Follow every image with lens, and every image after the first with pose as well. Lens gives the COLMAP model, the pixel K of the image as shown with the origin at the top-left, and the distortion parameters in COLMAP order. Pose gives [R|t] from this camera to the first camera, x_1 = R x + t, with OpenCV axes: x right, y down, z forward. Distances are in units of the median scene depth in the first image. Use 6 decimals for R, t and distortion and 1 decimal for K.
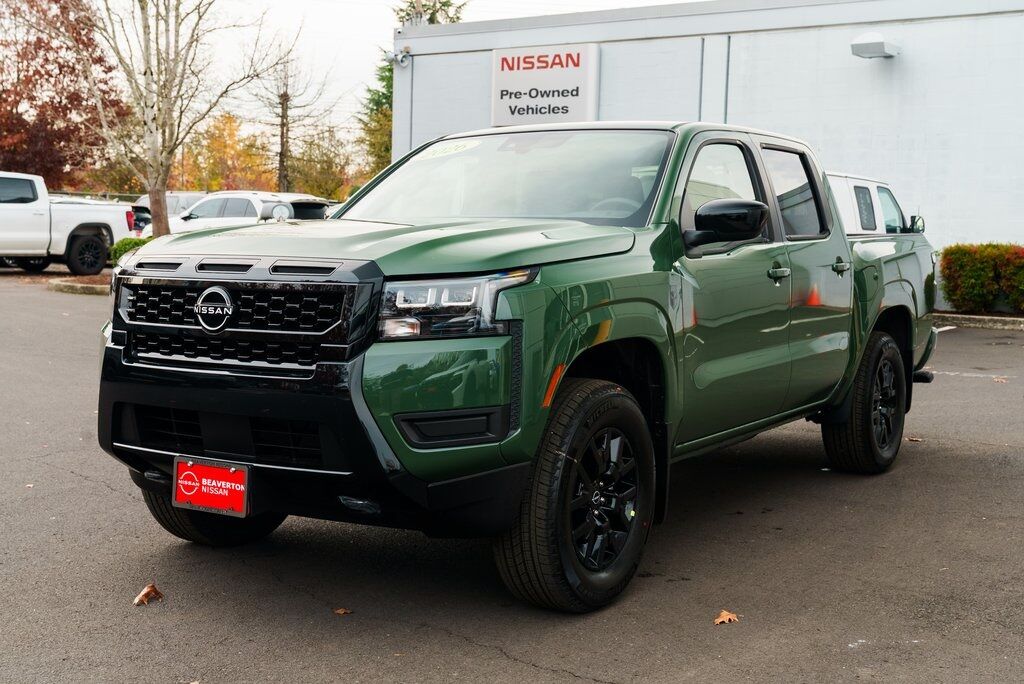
lens RADIAL K [[1298.0, 0, 510.1], [0, 1298.0, 349.4], [0, 0, 1]] dist [0.031293, 0.000000]
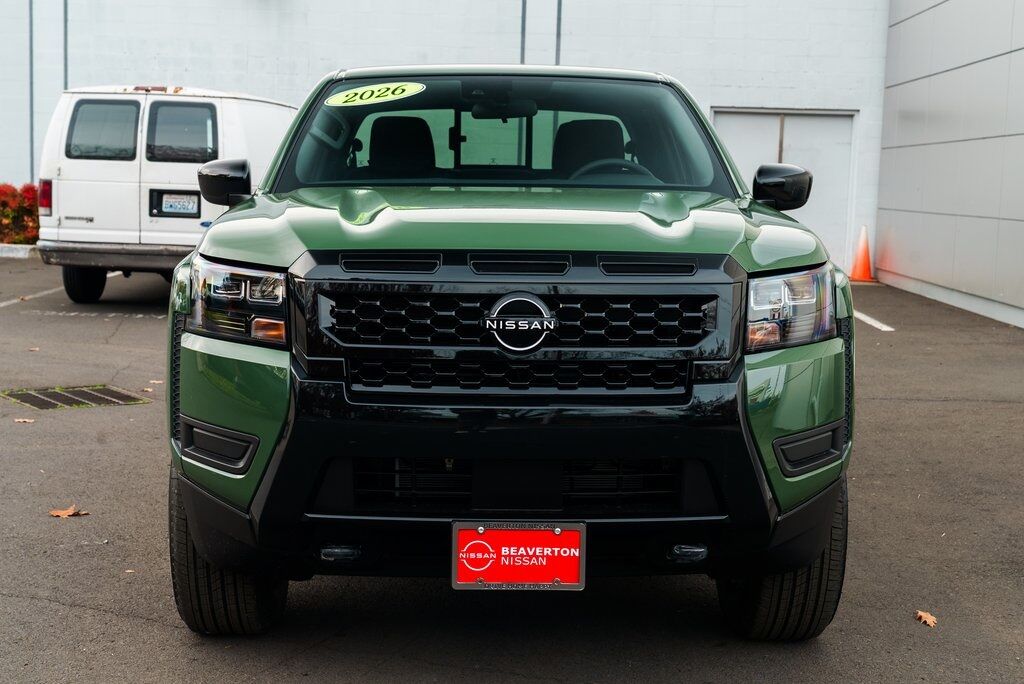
lens RADIAL K [[1494.2, 0, 518.1], [0, 1494.2, 336.7], [0, 0, 1]] dist [-0.008655, 0.000000]
pose [[0.831742, -0.058790, 0.552040, -0.704463], [0.041099, 0.998169, 0.044378, -0.061325], [-0.553638, -0.014223, 0.832636, 0.274678]]
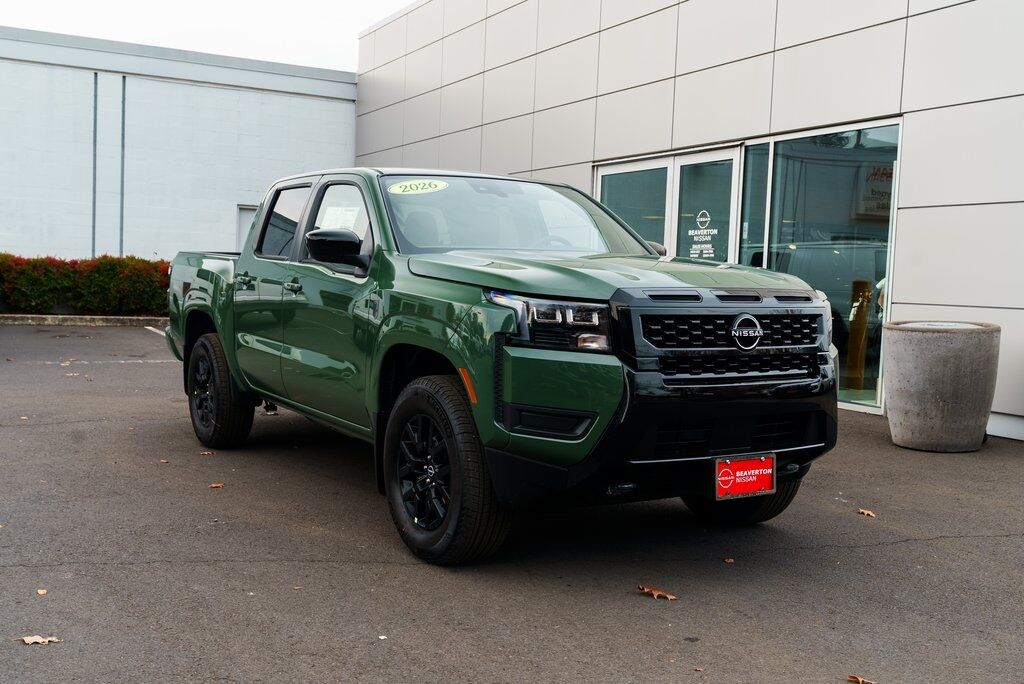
lens RADIAL K [[1034.2, 0, 508.2], [0, 1034.2, 339.3], [0, 0, 1]] dist [0.021708, 0.000000]
pose [[0.455253, -0.059865, 0.888347, -1.195122], [0.052661, 0.997801, 0.040253, -0.075355], [-0.888804, 0.028456, 0.457404, 0.746429]]
